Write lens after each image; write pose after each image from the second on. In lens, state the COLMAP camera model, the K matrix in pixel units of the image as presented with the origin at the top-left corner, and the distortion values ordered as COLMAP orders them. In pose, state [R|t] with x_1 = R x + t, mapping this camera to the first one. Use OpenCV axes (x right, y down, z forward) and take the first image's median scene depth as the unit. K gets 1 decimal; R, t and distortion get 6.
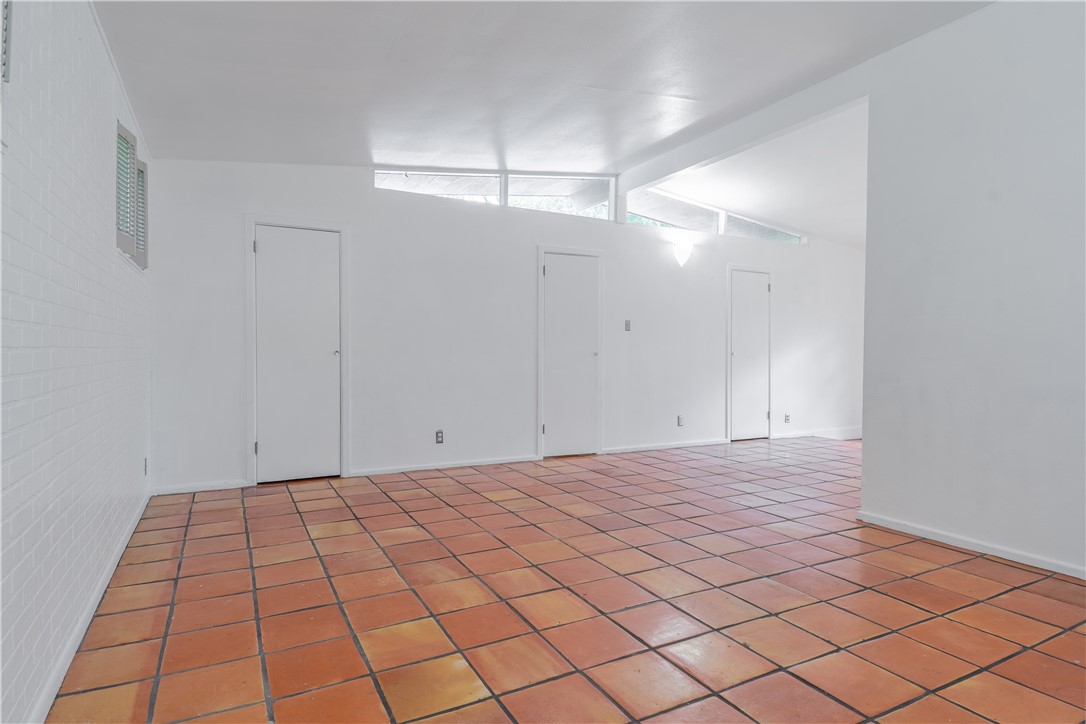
lens RADIAL K [[588.3, 0, 541.4], [0, 588.3, 361.4], [0, 0, 1]] dist [0.046054, -0.034935]
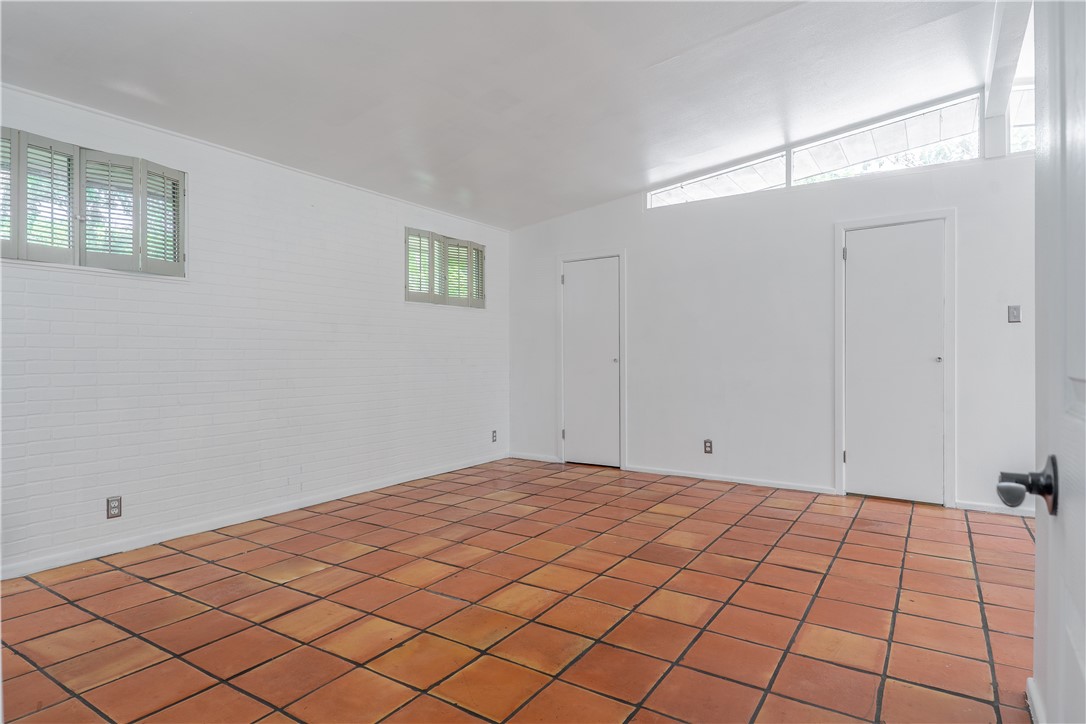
lens RADIAL K [[594.8, 0, 544.2], [0, 594.8, 361.2], [0, 0, 1]] dist [0.045917, -0.036031]
pose [[0.479658, -0.004556, -0.877444, 0.754538], [-0.007237, 0.999932, -0.009149, -0.001801], [0.877426, 0.010739, 0.479592, 0.395910]]
